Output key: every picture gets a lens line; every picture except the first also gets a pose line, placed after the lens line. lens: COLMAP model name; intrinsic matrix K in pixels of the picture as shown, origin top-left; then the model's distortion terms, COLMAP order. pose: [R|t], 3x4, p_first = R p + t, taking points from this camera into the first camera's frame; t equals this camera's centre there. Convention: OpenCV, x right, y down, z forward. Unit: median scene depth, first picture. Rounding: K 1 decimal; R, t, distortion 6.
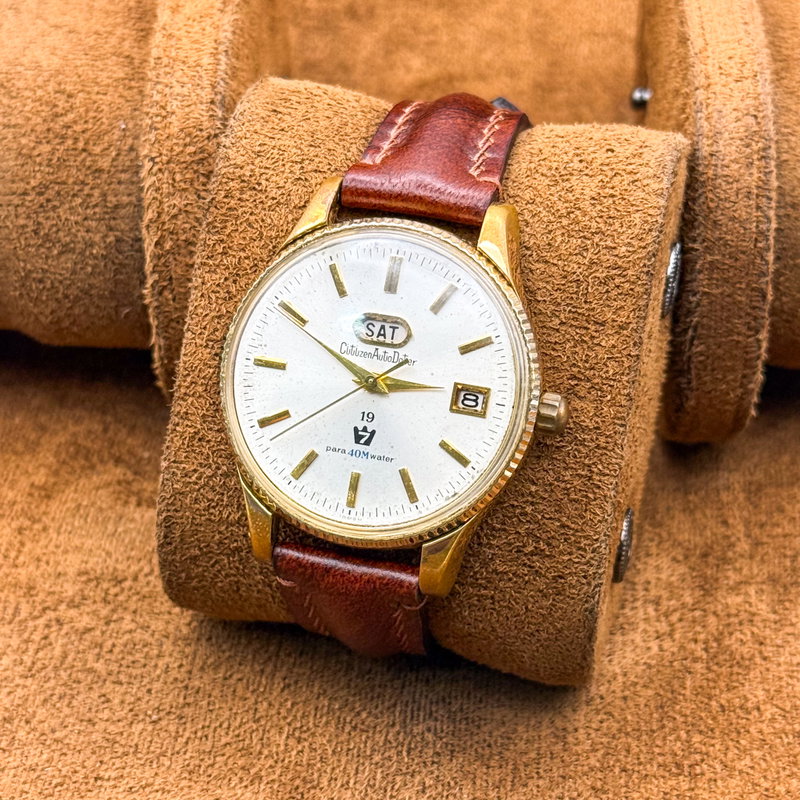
lens RADIAL K [[2303.8, 0, 401.3], [0, 2303.8, 402.7], [0, 0, 1]] dist [0.139055, -0.506308]
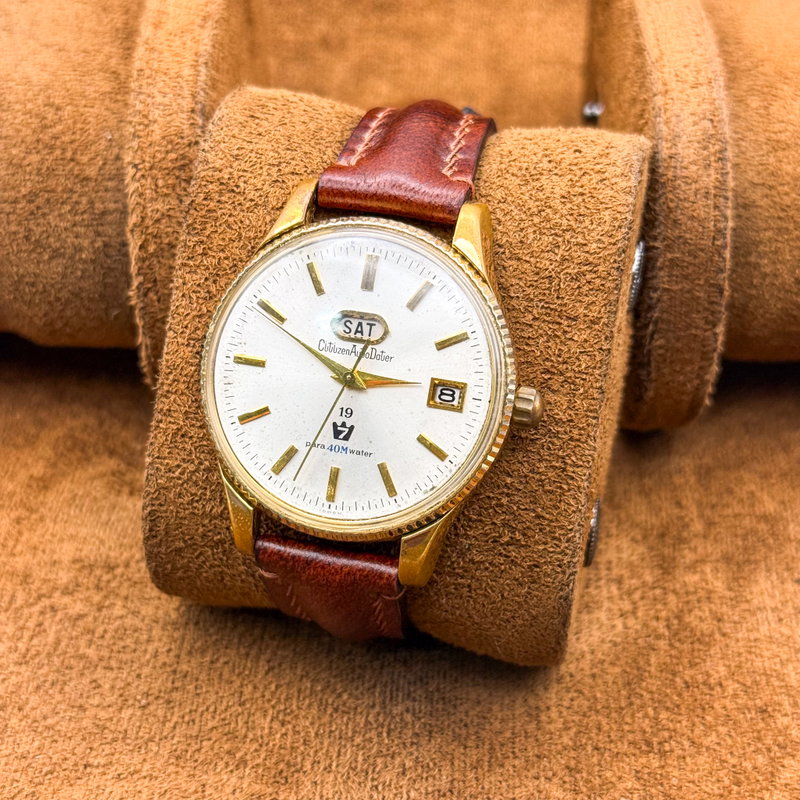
lens RADIAL K [[1719.3, 0, 398.3], [0, 1719.3, 398.3], [0, 0, 1]] dist [0.125069, -0.130163]
pose [[0.999744, -0.011217, 0.019644, -0.005913], [0.011094, 0.999918, 0.006394, -0.004345], [-0.019714, -0.006174, 0.999787, 0.219676]]
